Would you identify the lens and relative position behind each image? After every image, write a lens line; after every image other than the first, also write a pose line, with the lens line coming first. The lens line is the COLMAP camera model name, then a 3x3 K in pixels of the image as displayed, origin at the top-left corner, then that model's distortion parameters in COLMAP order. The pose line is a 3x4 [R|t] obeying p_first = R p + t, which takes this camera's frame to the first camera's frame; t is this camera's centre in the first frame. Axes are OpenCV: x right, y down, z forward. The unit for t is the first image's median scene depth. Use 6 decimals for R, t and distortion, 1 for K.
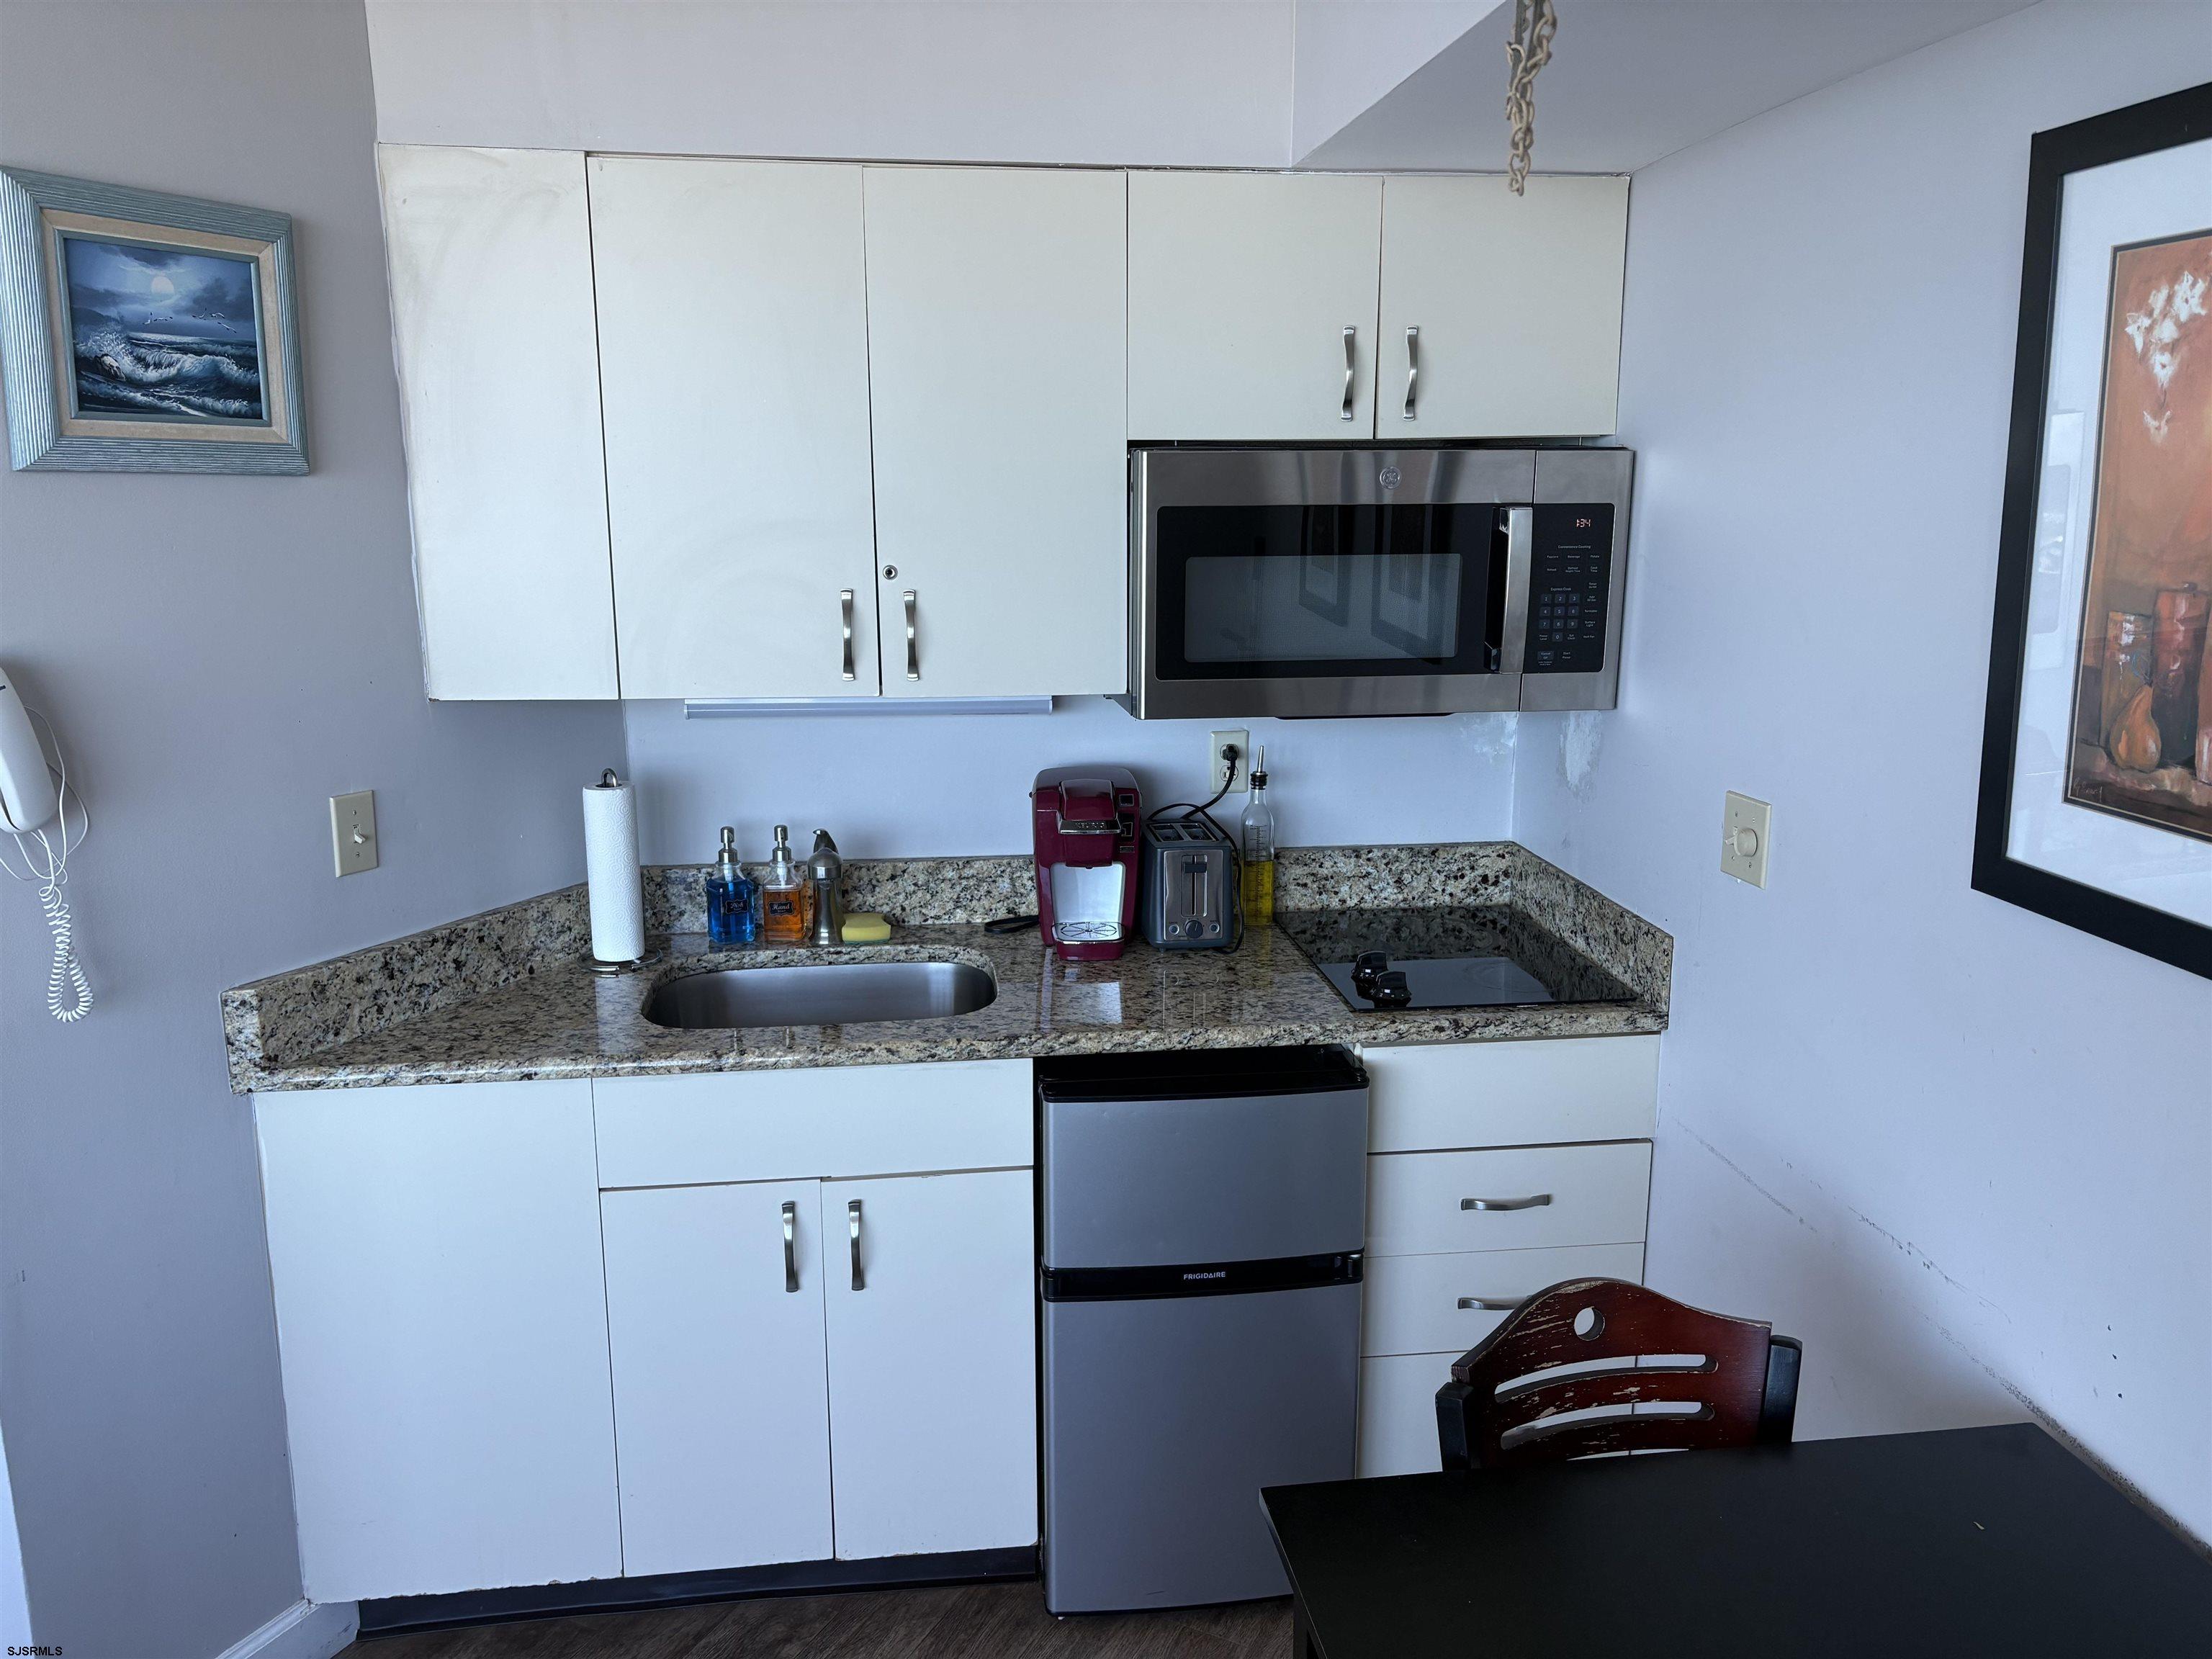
lens RADIAL K [[1649.2, 0, 1117.6], [0, 1649.2, 828.7], [0, 0, 1]] dist [0.049764, -0.053530]
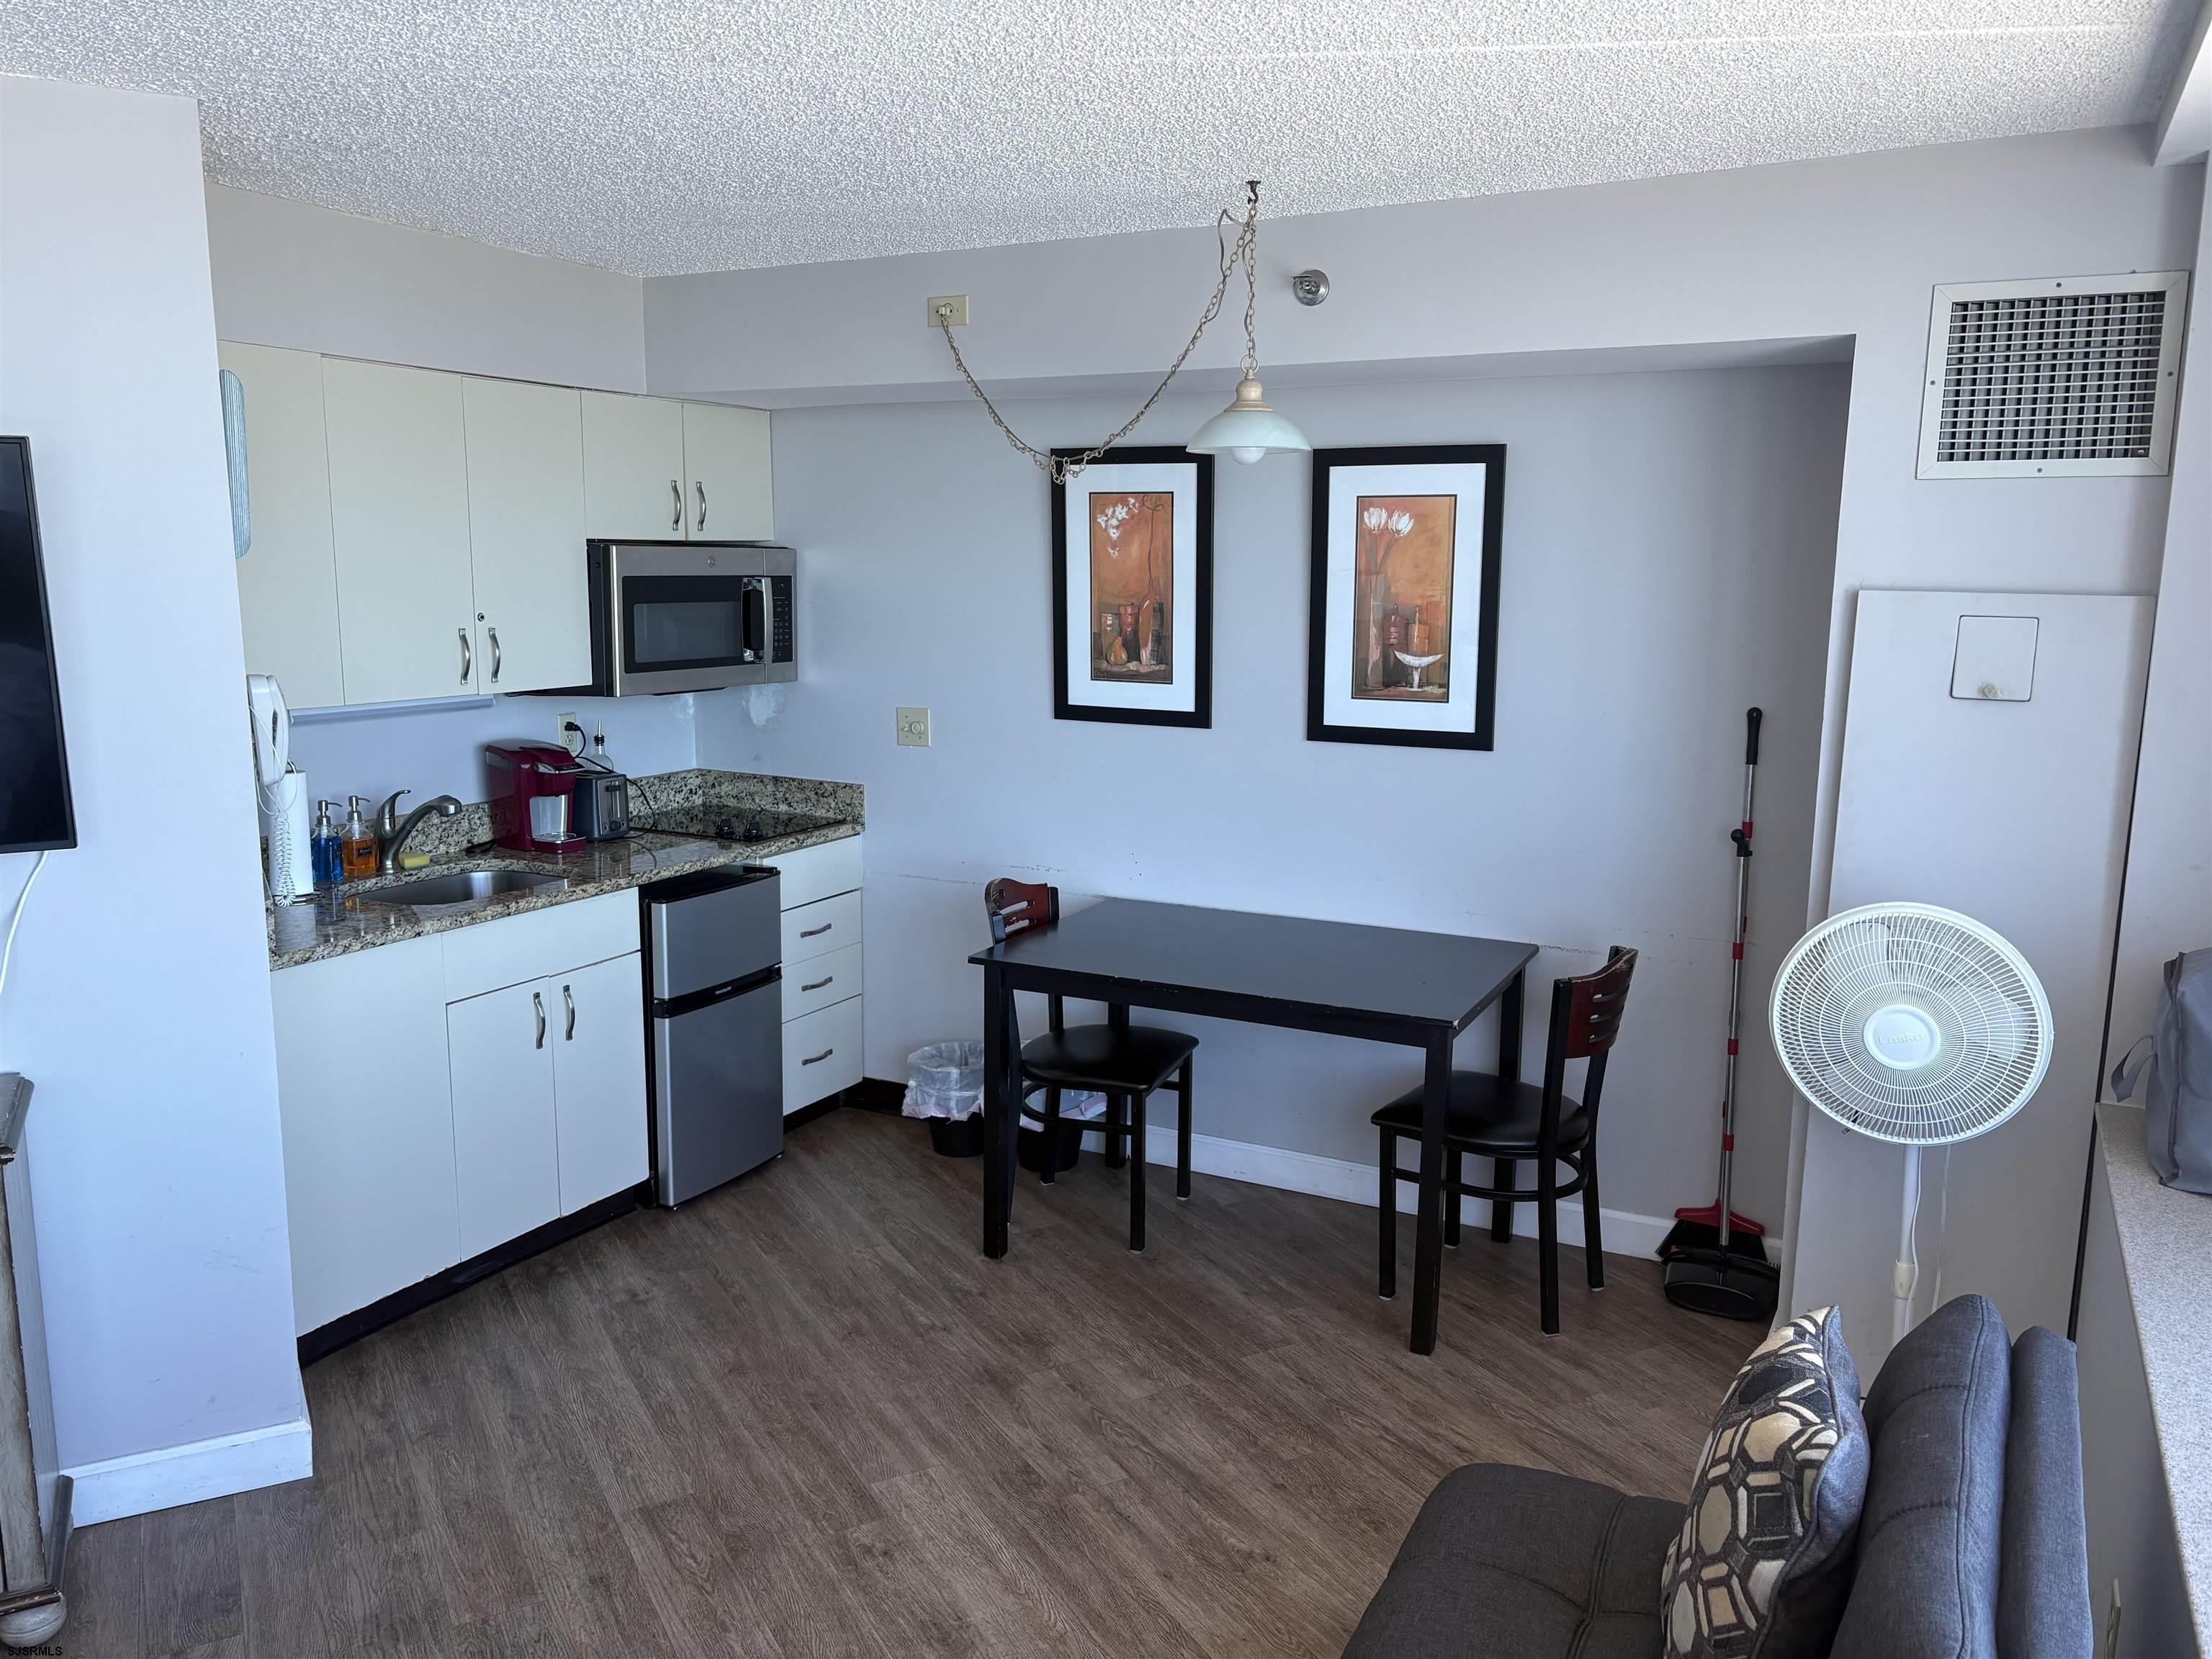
lens RADIAL K [[1649.2, 0, 1093.7], [0, 1649.2, 828.8], [0, 0, 1]] dist [0.049764, -0.053530]
pose [[0.578340, -0.126479, 0.805932, -1.125802], [0.156967, 0.986701, 0.042207, 0.075238], [-0.800553, 0.102095, 0.590502, -0.422493]]
